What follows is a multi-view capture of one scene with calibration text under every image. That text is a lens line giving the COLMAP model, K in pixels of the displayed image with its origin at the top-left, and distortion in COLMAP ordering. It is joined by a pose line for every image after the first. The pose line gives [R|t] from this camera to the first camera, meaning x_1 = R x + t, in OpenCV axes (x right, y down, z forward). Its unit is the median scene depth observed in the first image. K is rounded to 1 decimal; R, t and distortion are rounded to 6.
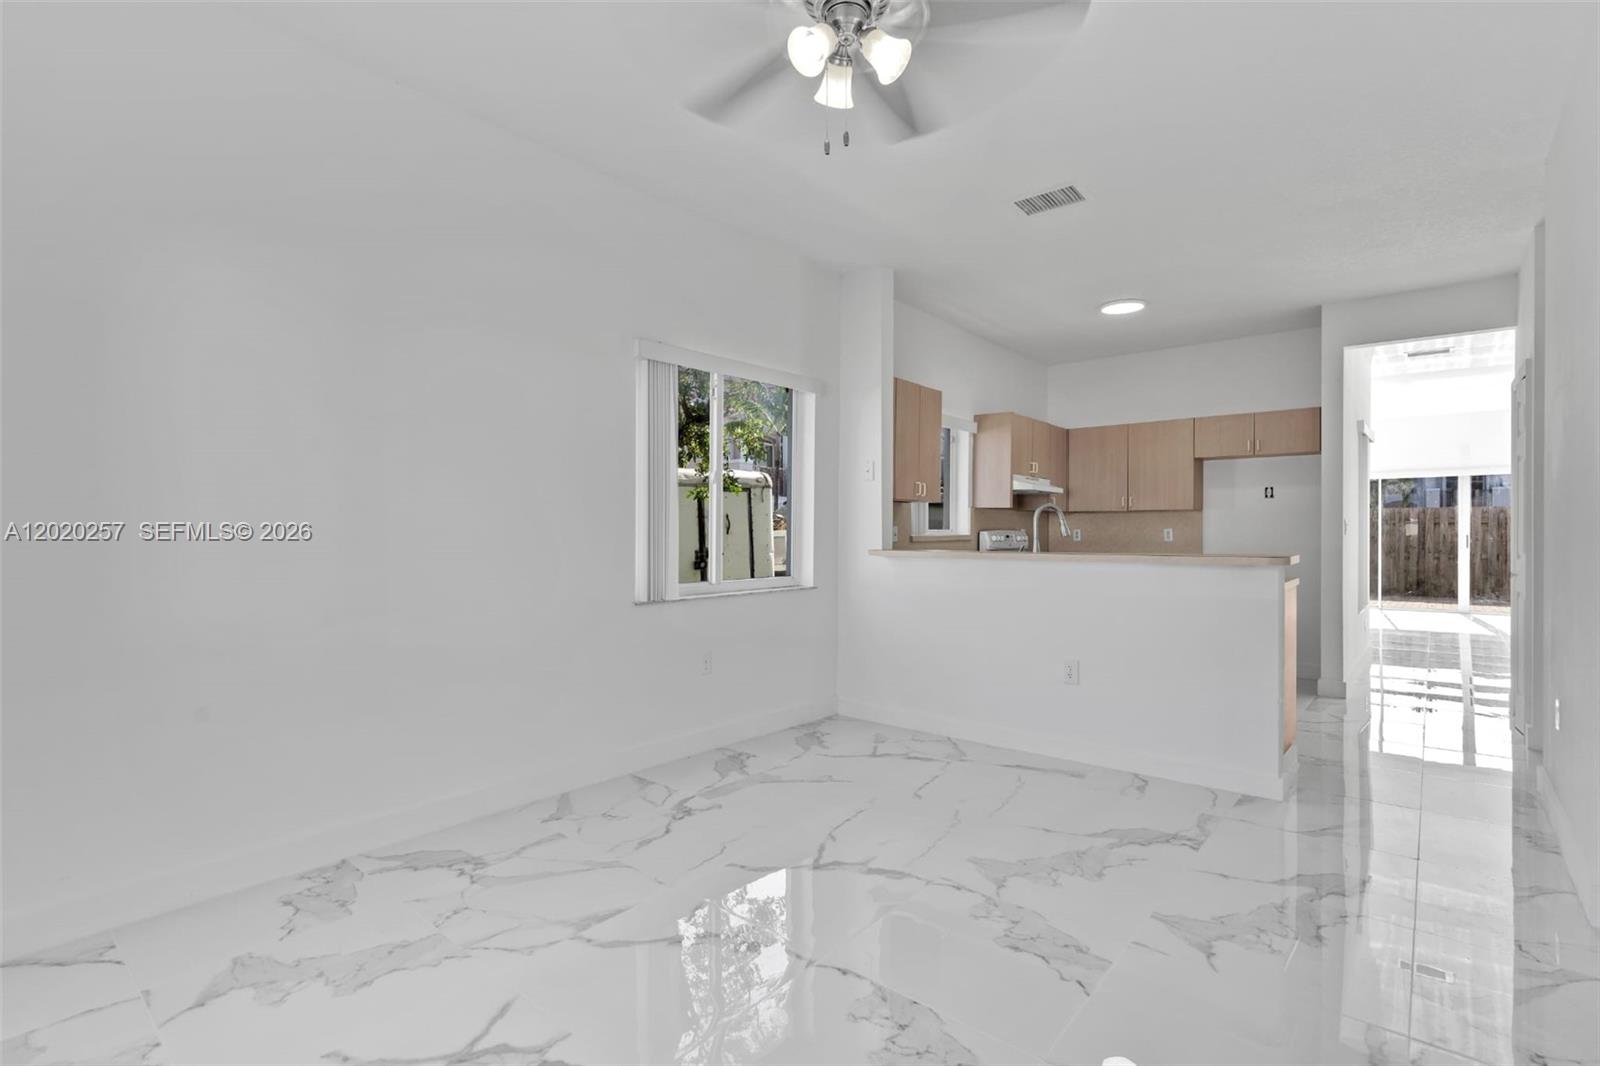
lens RADIAL K [[748.5, 0, 806.5], [0, 748.5, 533.6], [0, 0, 1]] dist [-0.012164, -0.000112]
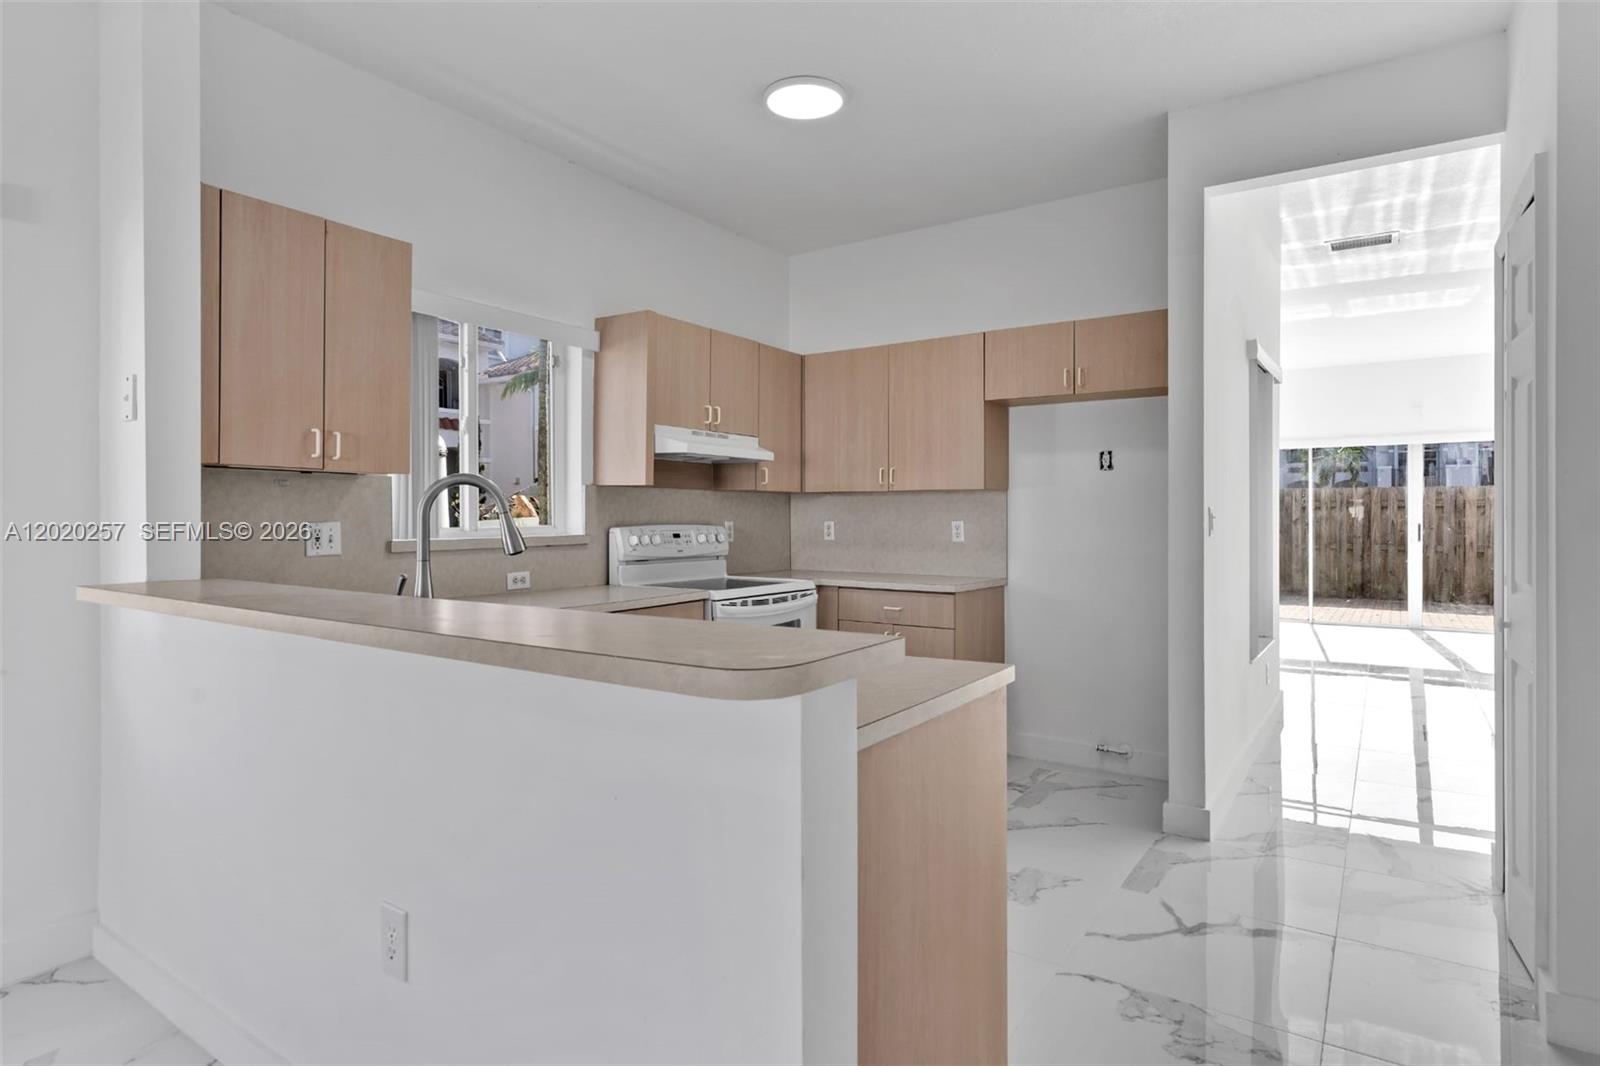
lens RADIAL K [[886.3, 0, 800.2], [0, 886.3, 515.7], [0, 0, 1]] dist [-0.003797, -0.001448]
pose [[0.993191, -0.001612, 0.116490, 0.258621], [0.001796, 0.999997, -0.001473, -0.009509], [-0.116487, 0.001672, 0.993191, 0.288308]]
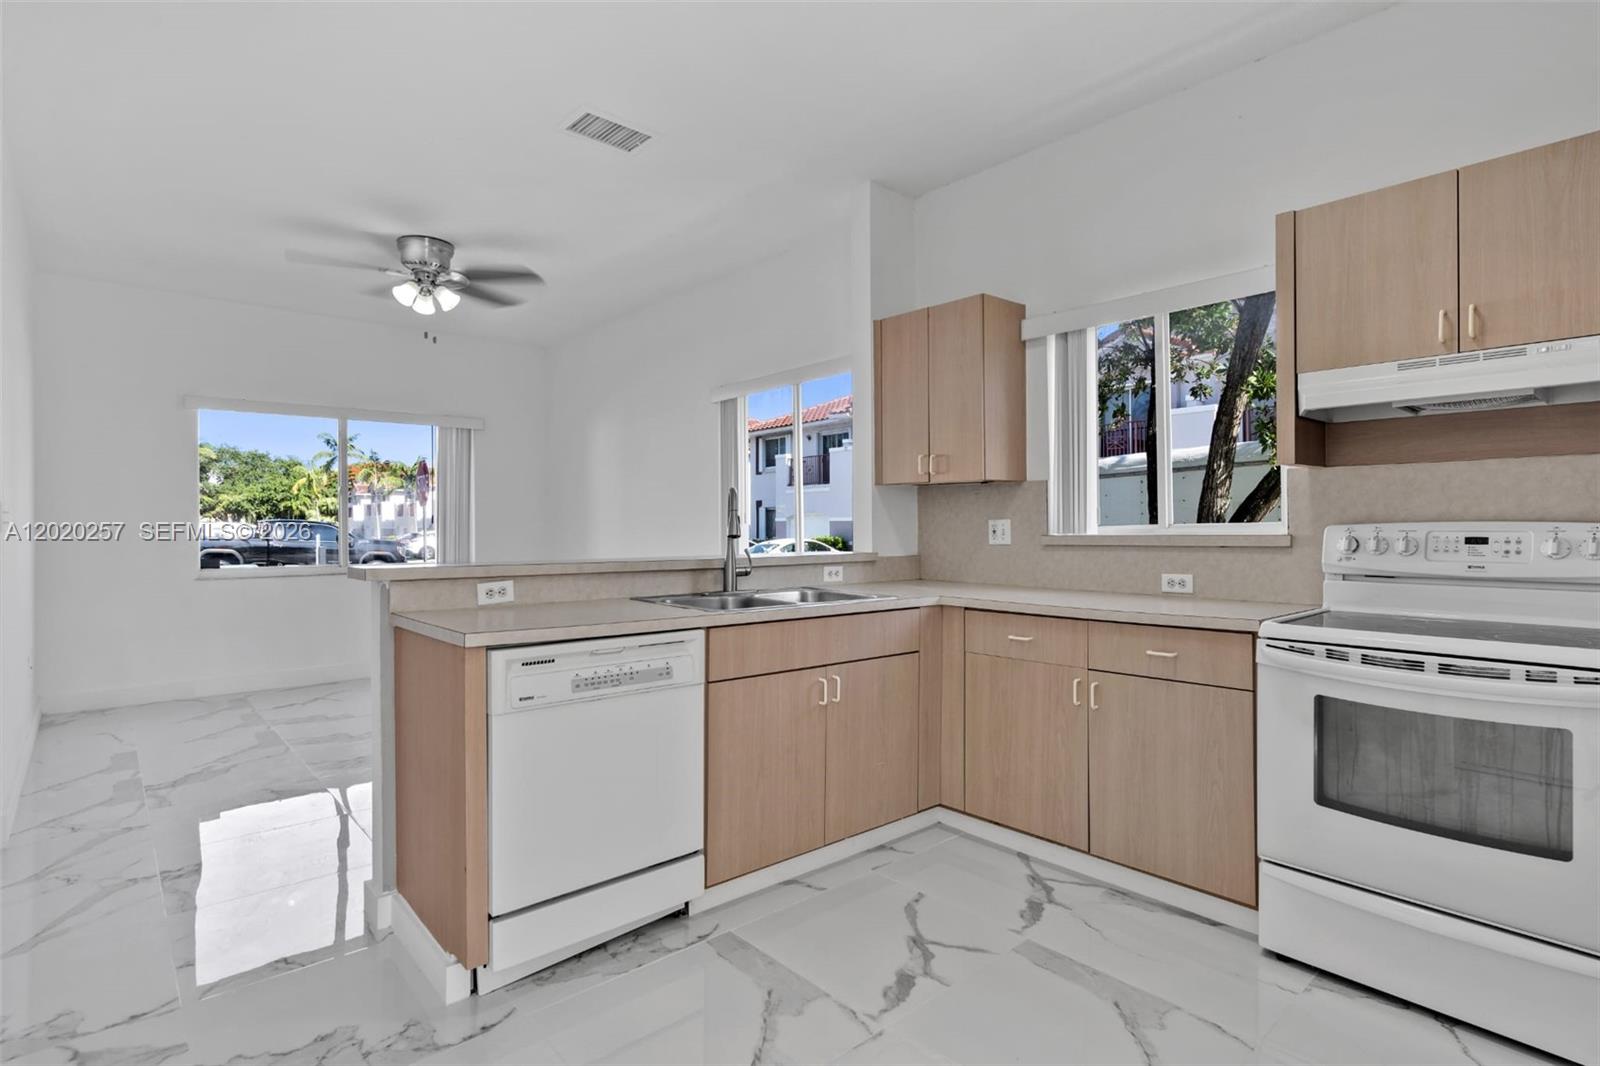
lens RADIAL K [[792.5, 0, 800.5], [0, 792.5, 525.7], [0, 0, 1]] dist [-0.002494, 0.000175]
pose [[-0.150356, -0.001758, -0.988630, 0.598854], [0.002344, 0.999995, -0.002134, -0.002638], [0.988629, -0.002638, -0.150351, 0.689233]]
